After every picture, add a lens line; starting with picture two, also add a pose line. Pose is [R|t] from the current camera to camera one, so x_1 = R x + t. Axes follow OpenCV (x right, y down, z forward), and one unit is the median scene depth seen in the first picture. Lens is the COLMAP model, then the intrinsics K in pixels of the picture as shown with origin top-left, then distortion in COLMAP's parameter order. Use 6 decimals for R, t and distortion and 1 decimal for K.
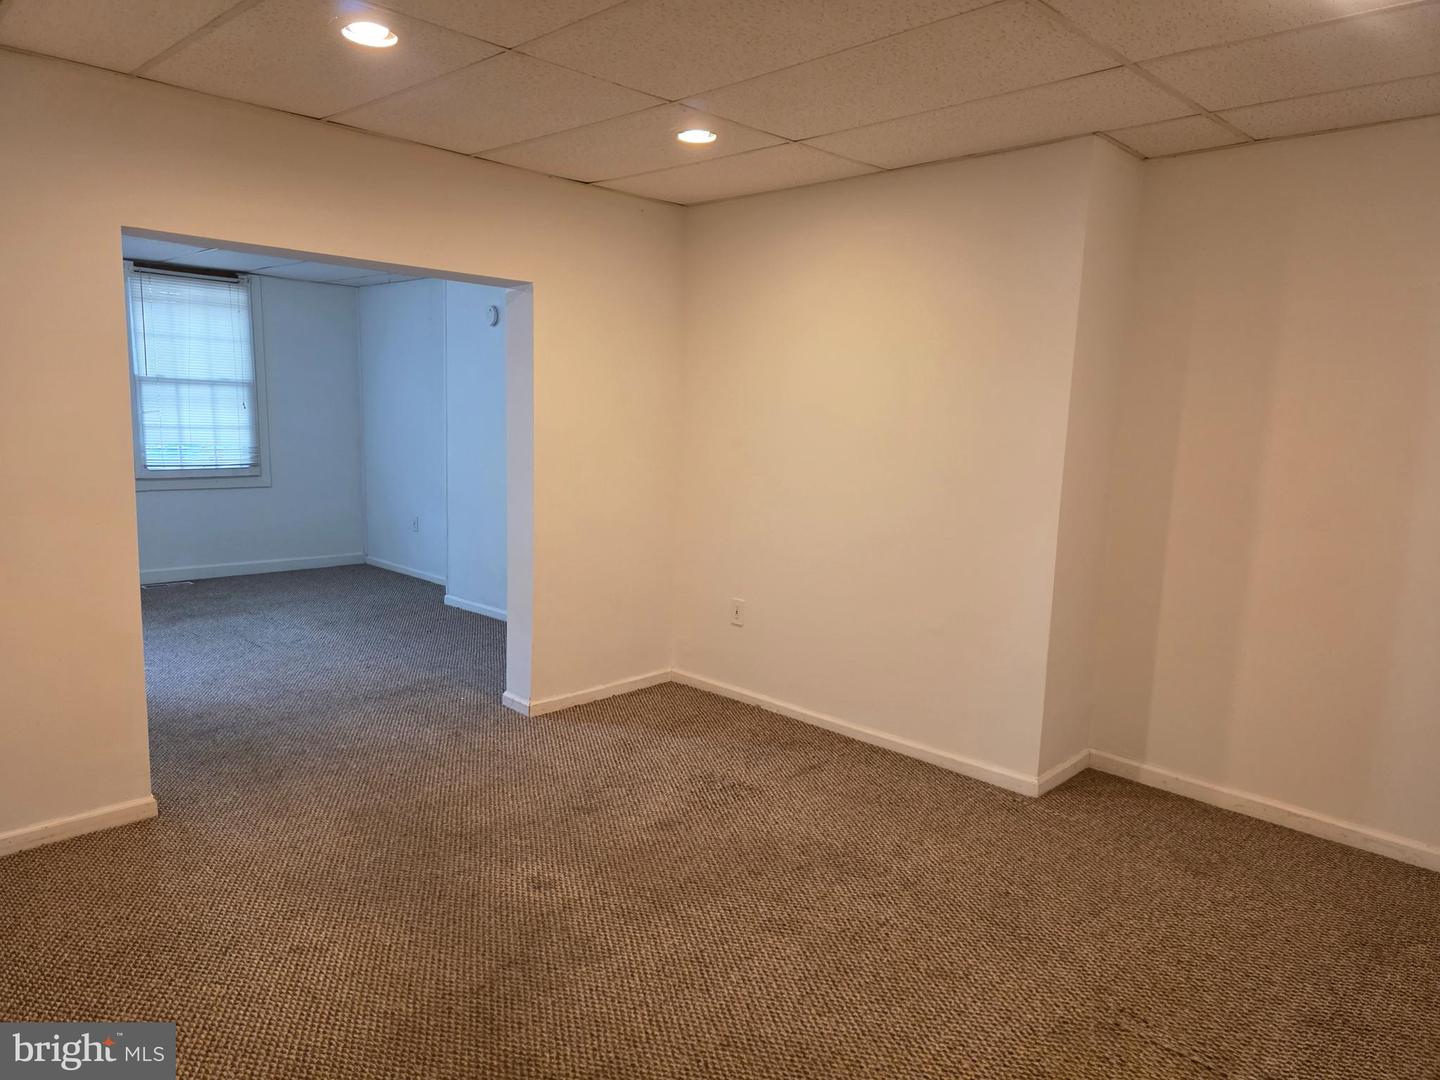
lens RADIAL K [[951.9, 0, 722.4], [0, 951.9, 541.3], [0, 0, 1]] dist [0.058638, 0.001692]
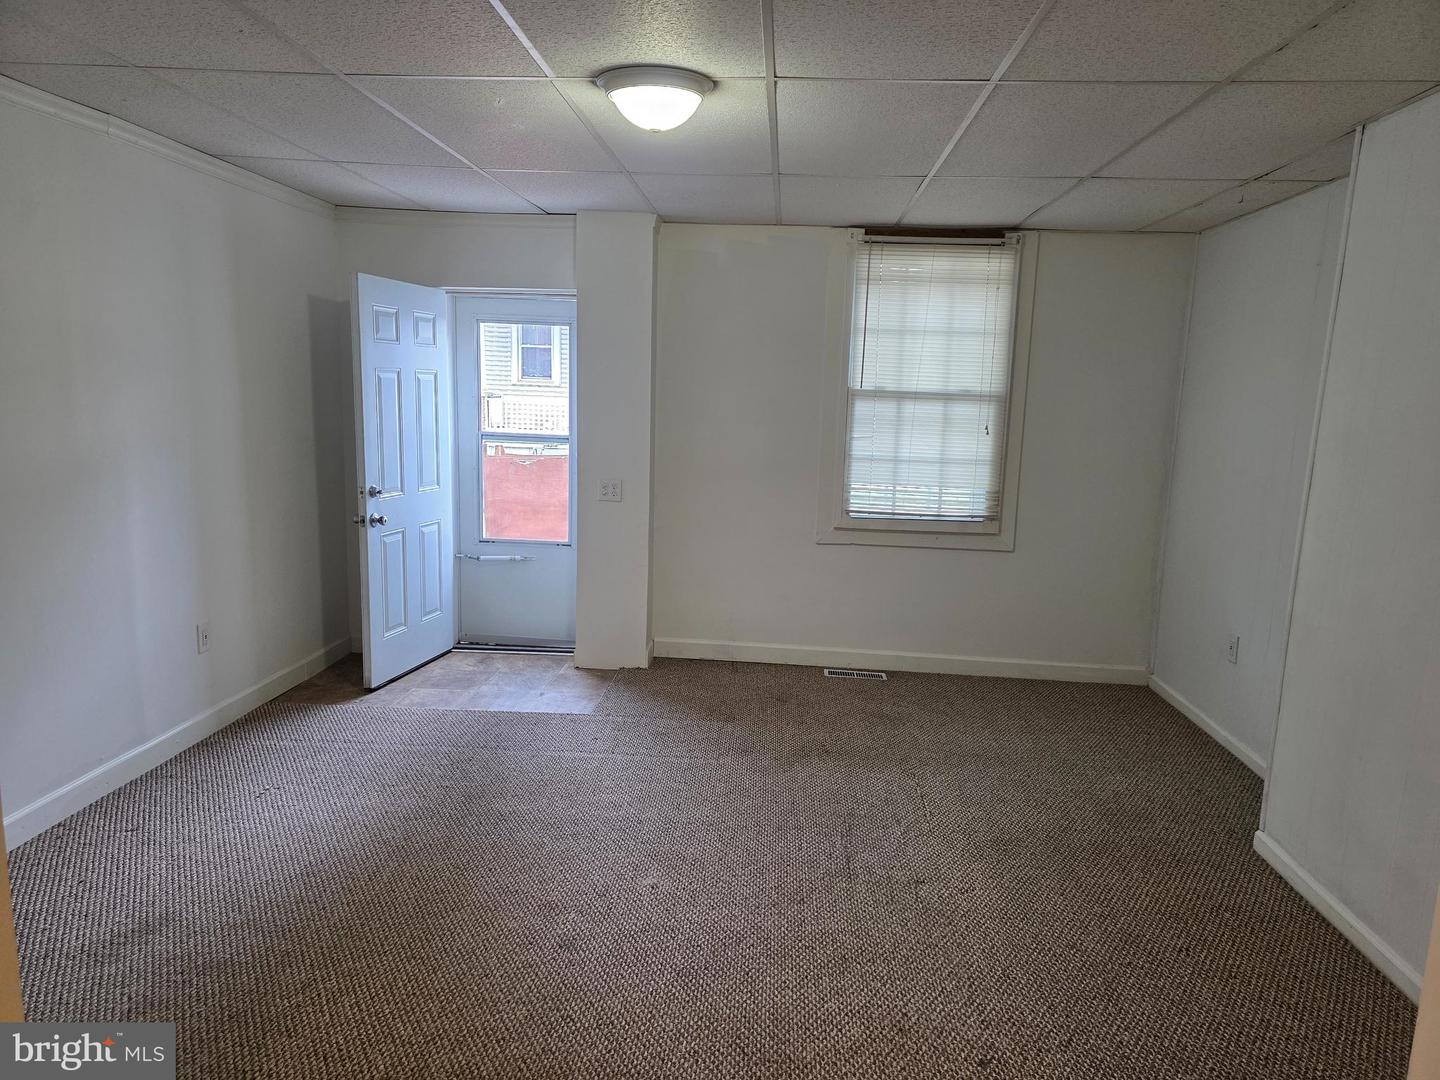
lens RADIAL K [[951.9, 0, 720.8], [0, 951.9, 546.7], [0, 0, 1]] dist [0.058638, 0.001692]
pose [[0.641759, 0.114792, -0.758266, -0.102598], [-0.124568, 0.991207, 0.044629, -0.068242], [0.756722, 0.065815, 0.650416, 0.443558]]
